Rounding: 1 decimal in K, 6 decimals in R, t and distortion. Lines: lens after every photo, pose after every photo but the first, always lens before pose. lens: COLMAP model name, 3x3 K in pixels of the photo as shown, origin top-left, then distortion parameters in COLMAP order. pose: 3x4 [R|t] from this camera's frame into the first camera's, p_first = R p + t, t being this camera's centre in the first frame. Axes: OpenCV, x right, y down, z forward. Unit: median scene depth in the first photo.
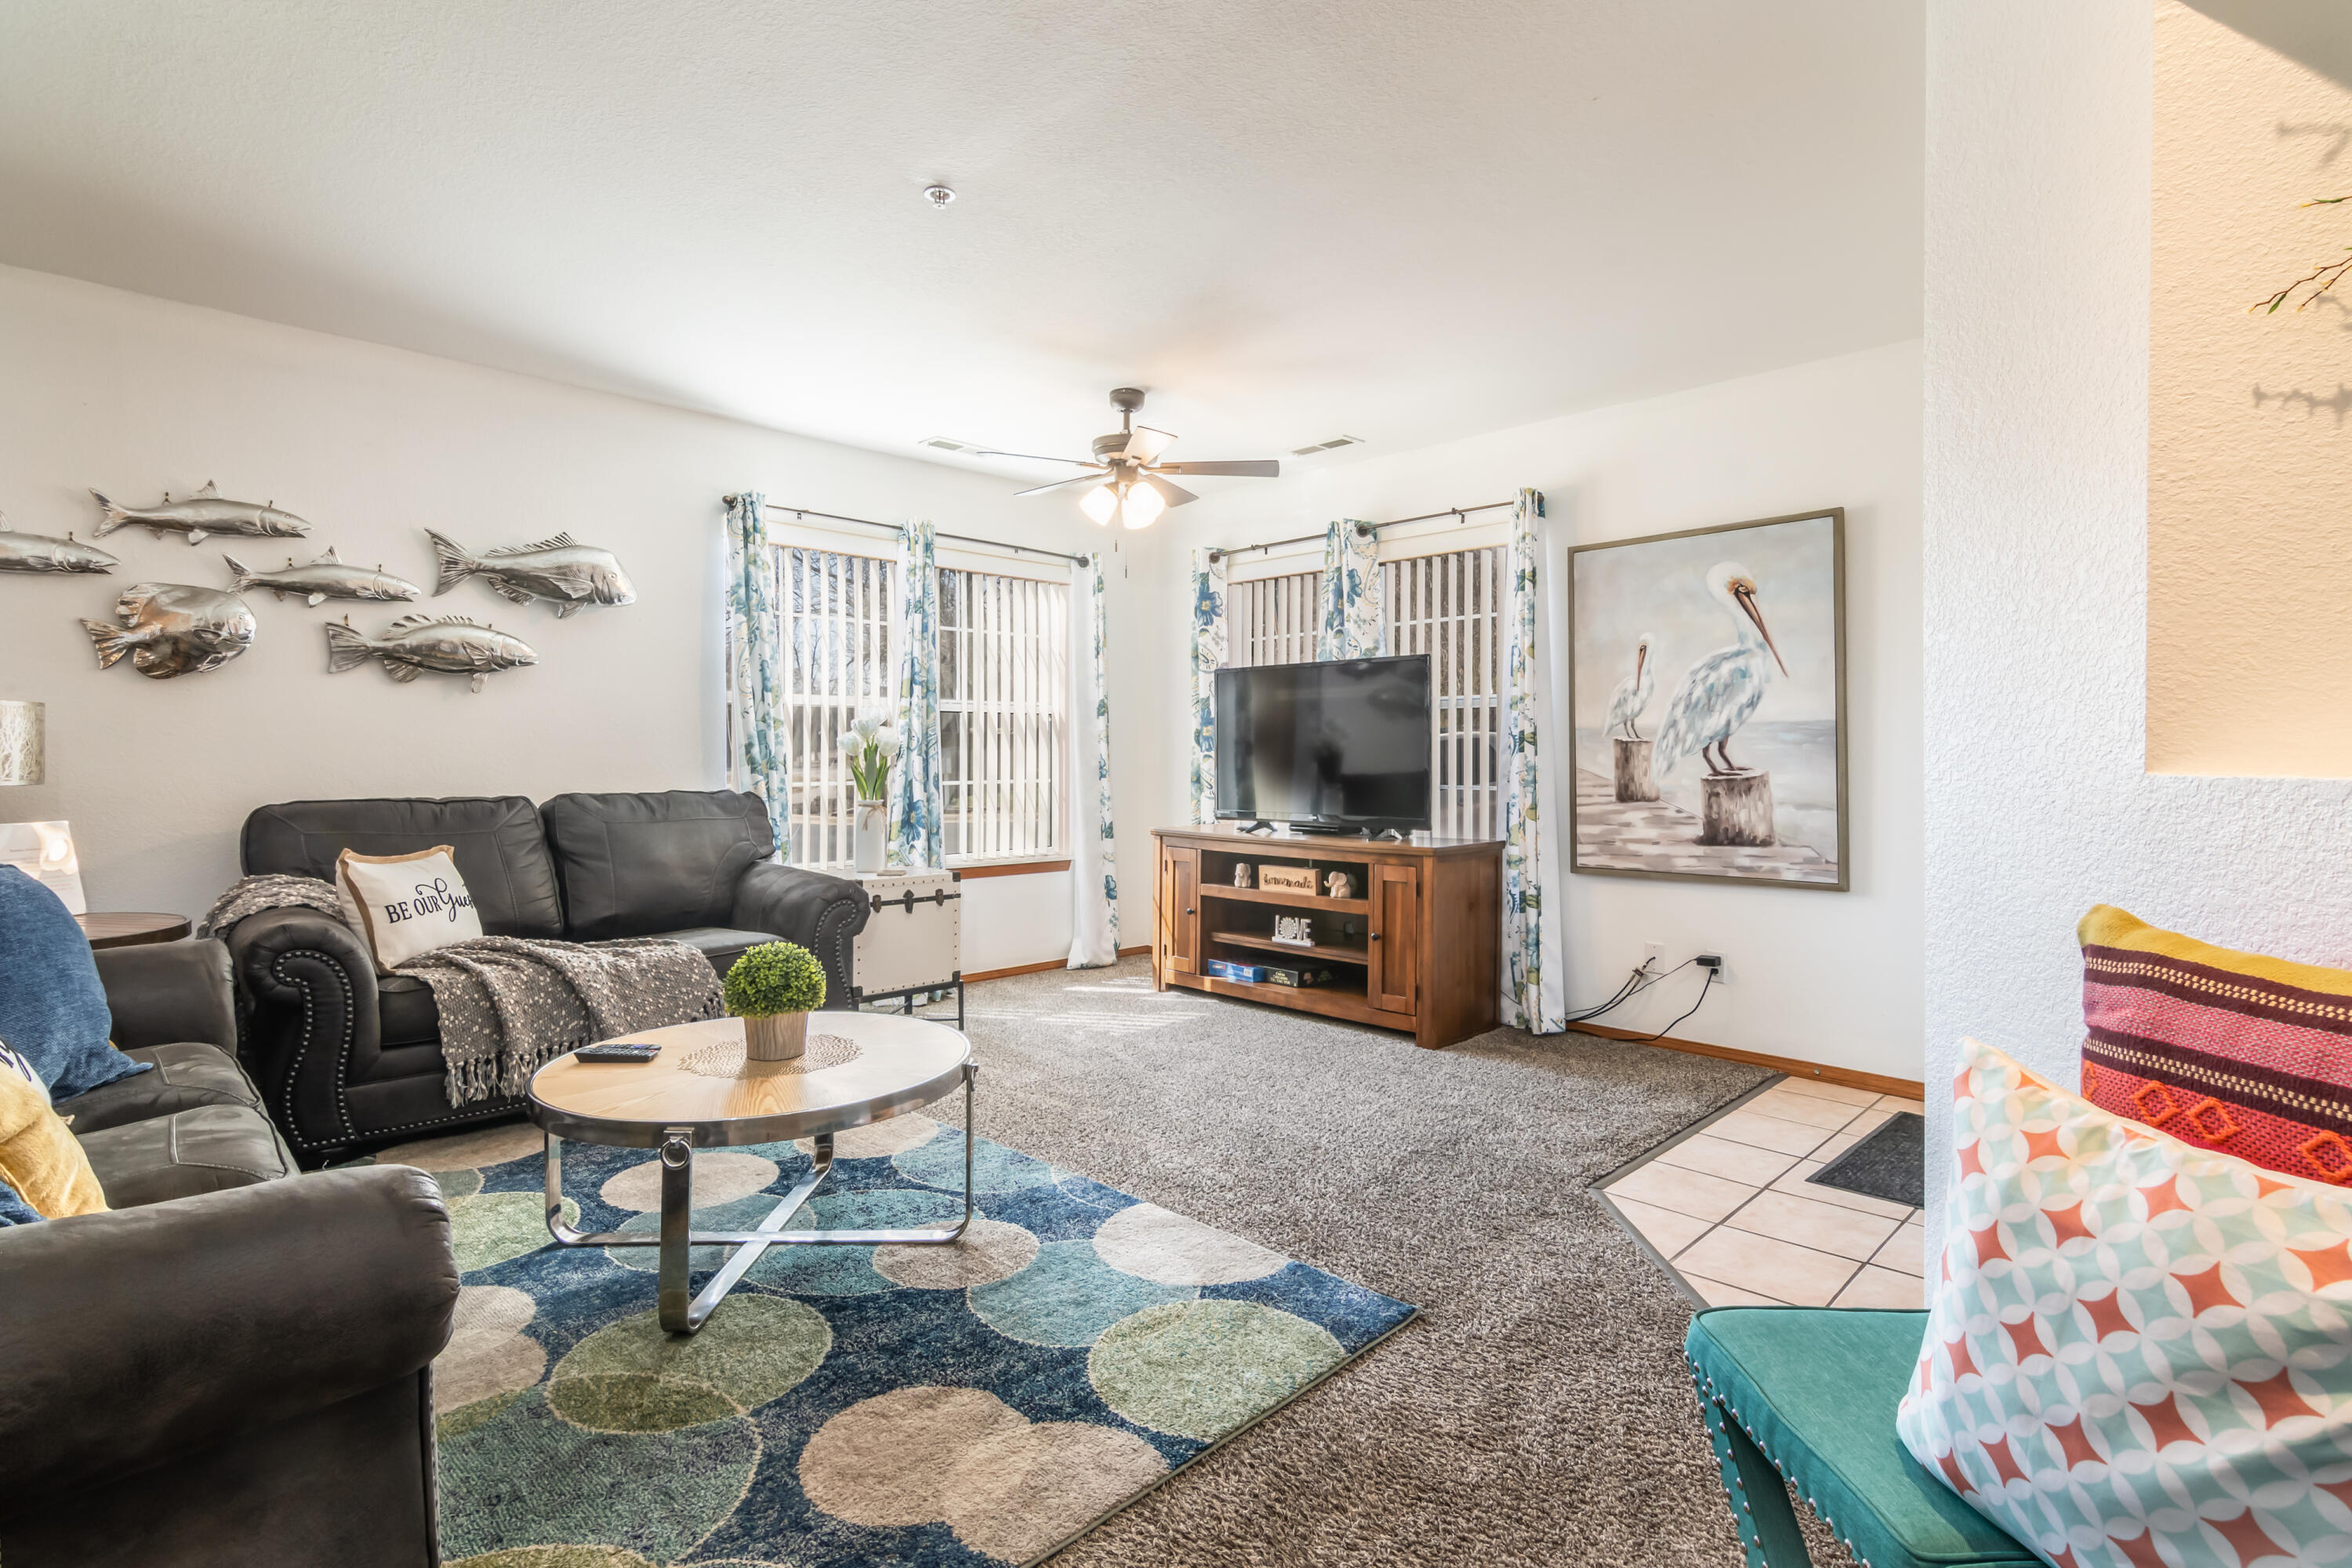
lens RADIAL K [[1123.3, 0, 1176.0], [0, 1123.3, 784.0], [0, 0, 1]] dist [-0.000136, 0.000046]
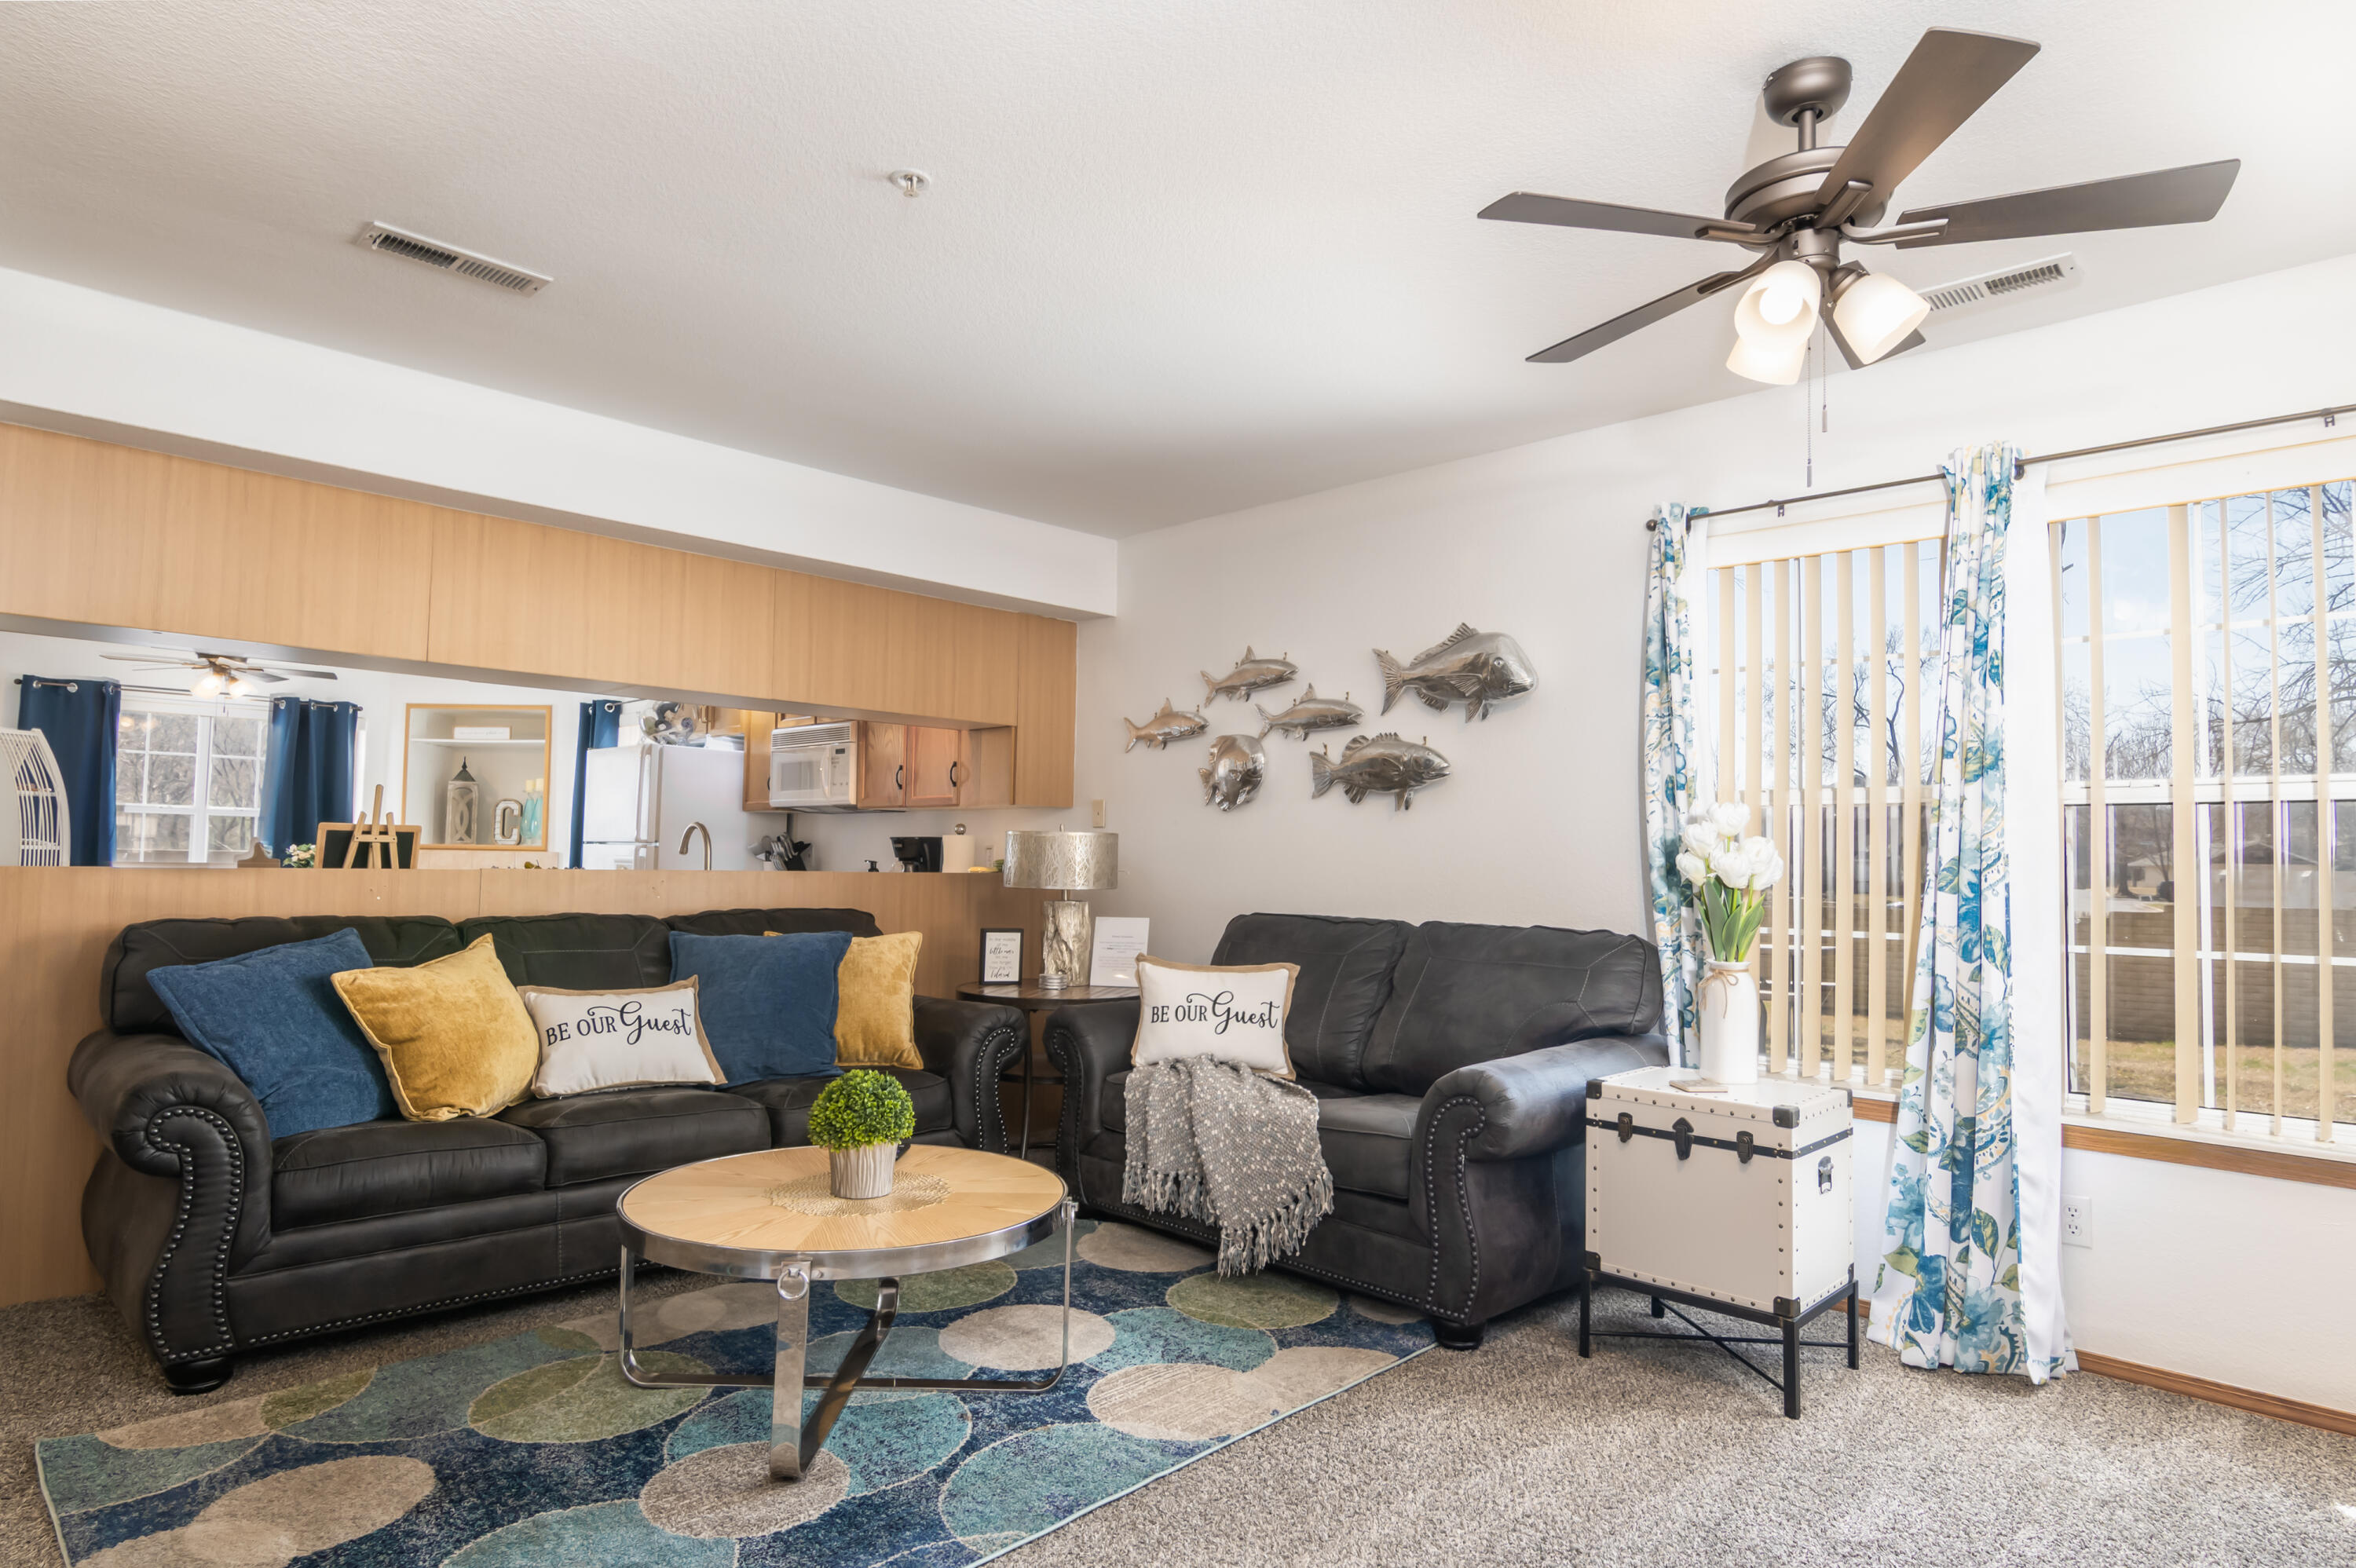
lens RADIAL K [[1309.8, 0, 1181.7], [0, 1309.8, 824.0], [0, 0, 1]] dist [0.003233, 0.000590]
pose [[0.019114, -0.030583, -0.999349, 0.532450], [-0.044186, 0.998530, -0.031403, -0.029965], [0.998840, 0.044757, 0.017735, 0.883003]]
